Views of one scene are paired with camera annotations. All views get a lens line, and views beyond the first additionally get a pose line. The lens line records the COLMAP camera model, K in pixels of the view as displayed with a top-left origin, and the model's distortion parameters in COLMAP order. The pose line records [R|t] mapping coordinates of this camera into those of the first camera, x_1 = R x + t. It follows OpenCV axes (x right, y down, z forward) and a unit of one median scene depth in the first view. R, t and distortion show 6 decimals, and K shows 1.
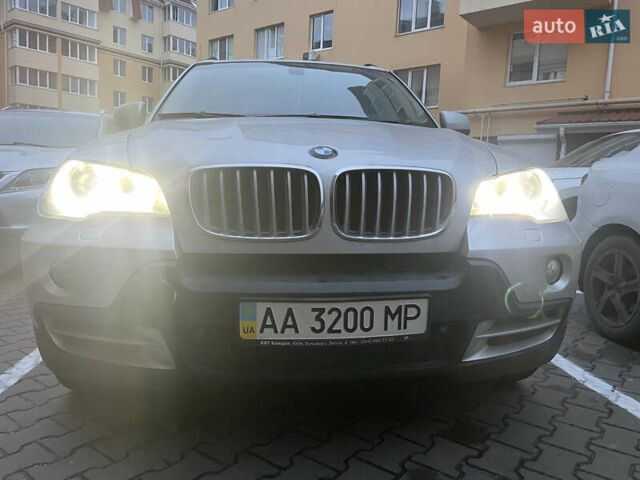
lens RADIAL K [[492.1, 0, 320.0], [0, 492.1, 240.0], [0, 0, 1]] dist [0.097718, -0.150196]
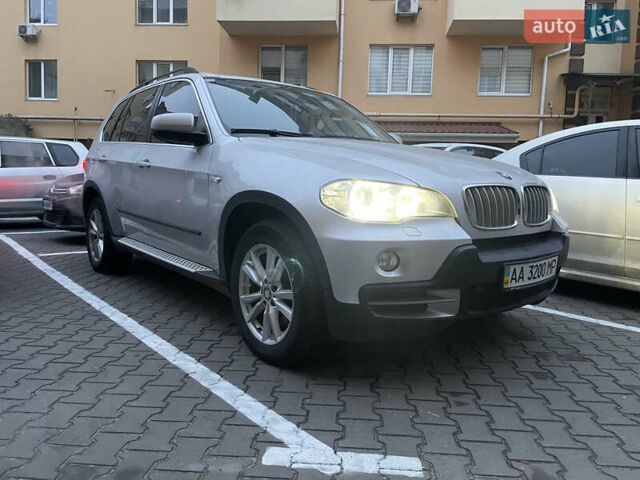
lens RADIAL K [[492.1, 0, 320.0], [0, 492.1, 240.0], [0, 0, 1]] dist [0.097718, -0.150196]
pose [[0.824472, -0.070126, 0.561541, -0.169752], [0.060046, 0.997531, 0.036411, -0.006868], [-0.562708, 0.003699, 0.826648, -0.006339]]
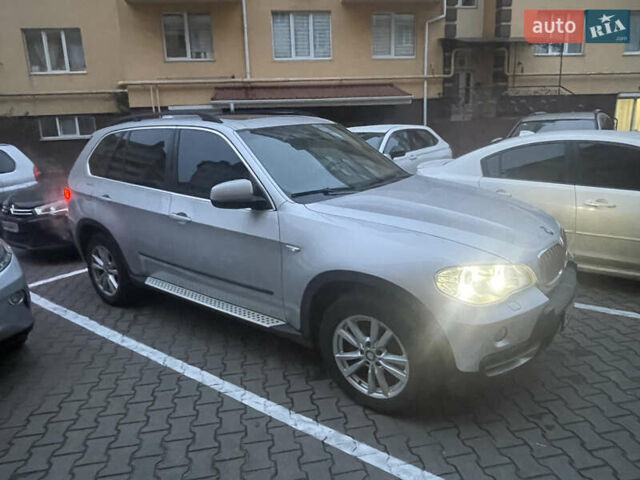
lens RADIAL K [[442.7, 0, 320.0], [0, 442.7, 240.0], [0, 0, 1]] dist [0.020458, -0.048844]
pose [[0.656023, -0.245215, 0.713795, -0.224528], [0.138483, 0.968800, 0.205543, -0.075291], [-0.741928, -0.035993, 0.669513, 0.051442]]
